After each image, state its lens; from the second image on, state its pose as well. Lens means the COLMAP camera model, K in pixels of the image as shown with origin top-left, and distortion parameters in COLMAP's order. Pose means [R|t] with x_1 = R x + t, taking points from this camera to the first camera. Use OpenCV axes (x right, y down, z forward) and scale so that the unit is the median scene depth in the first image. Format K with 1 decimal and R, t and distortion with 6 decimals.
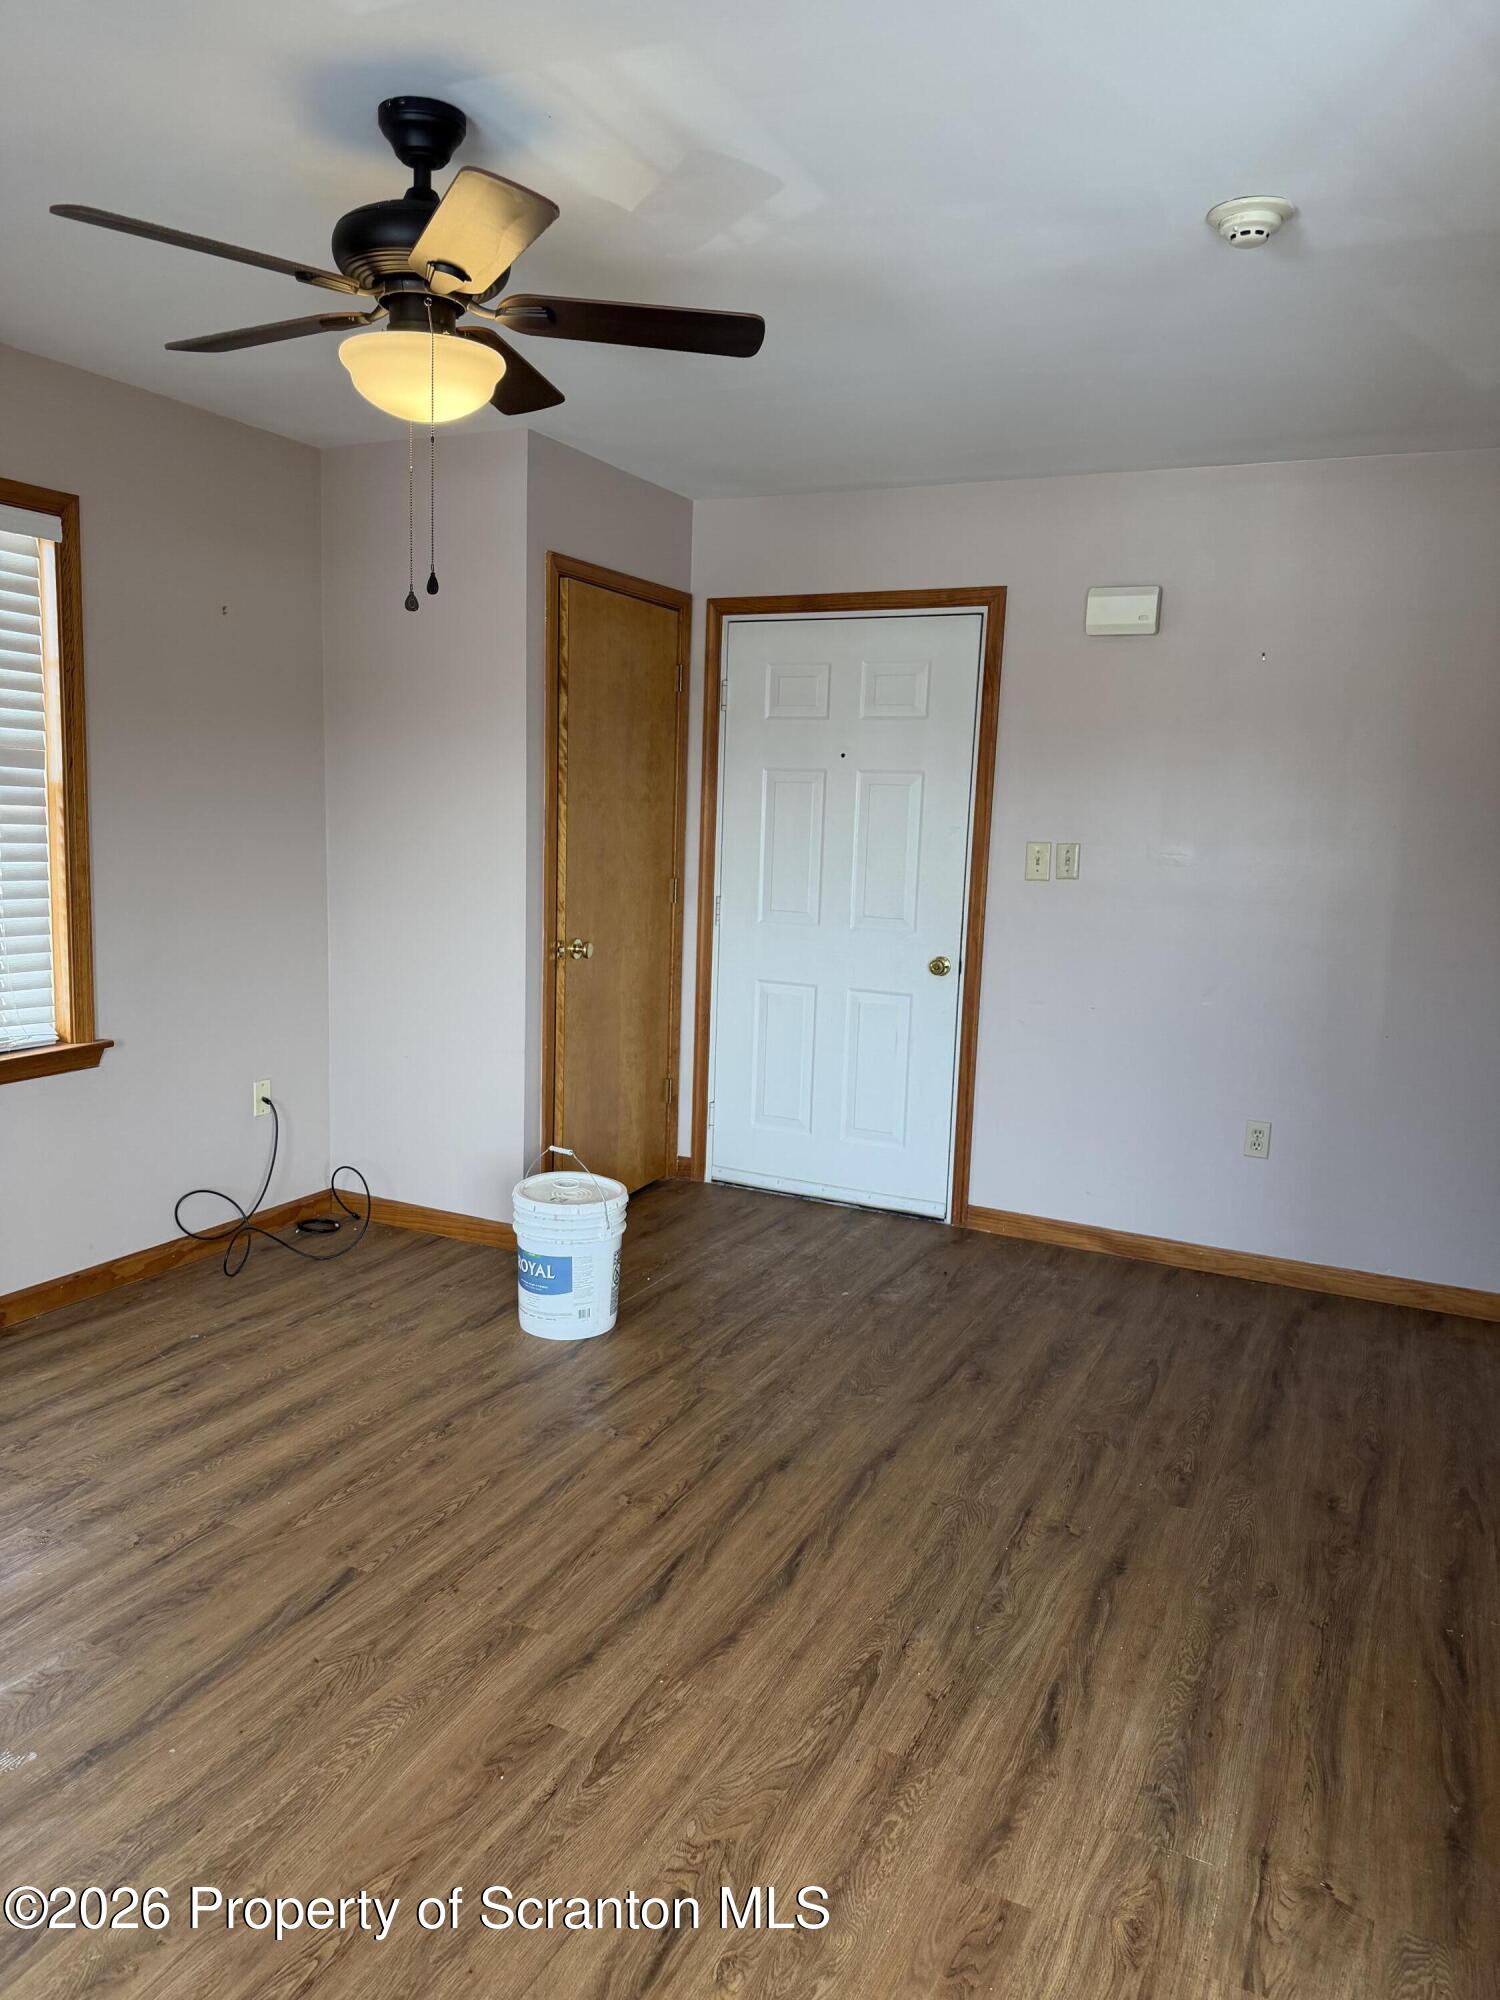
lens RADIAL K [[1386.3, 0, 750.0], [0, 1386.3, 1000.0], [0, 0, 1]] dist [0.115498, -0.179644]
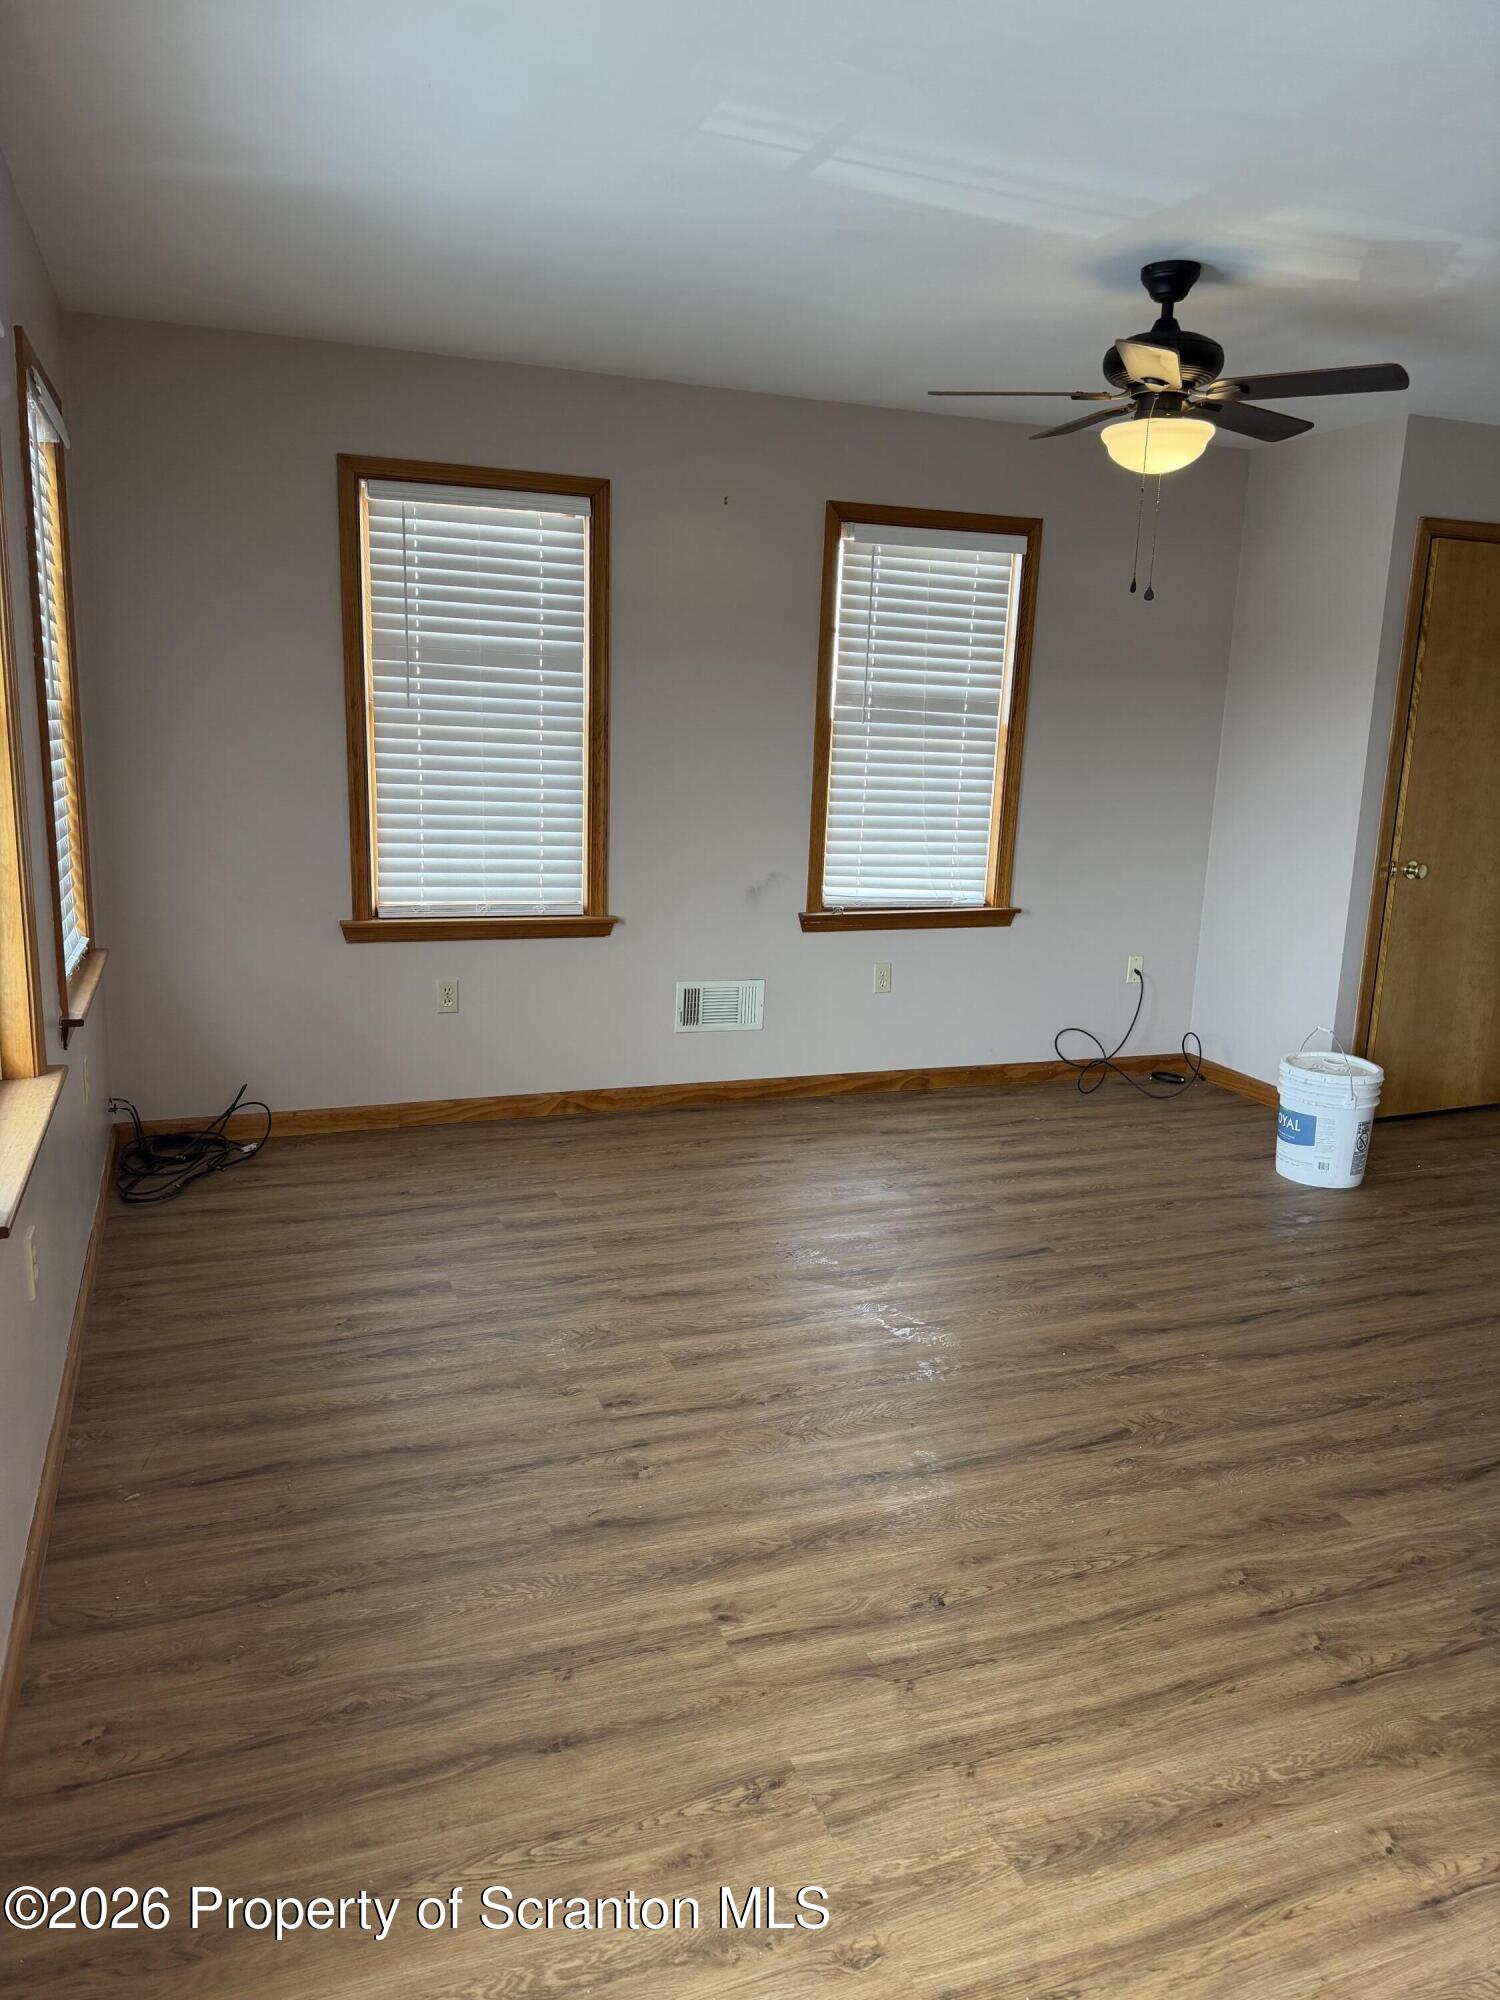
lens RADIAL K [[1393.5, 0, 750.0], [0, 1393.5, 1000.0], [0, 0, 1]] dist [0.042873, -0.186779]
pose [[0.727104, 0.124933, -0.675064, 0.316474], [-0.098022, 0.992120, 0.078032, 0.038524], [0.679493, 0.009434, 0.733621, -0.215691]]
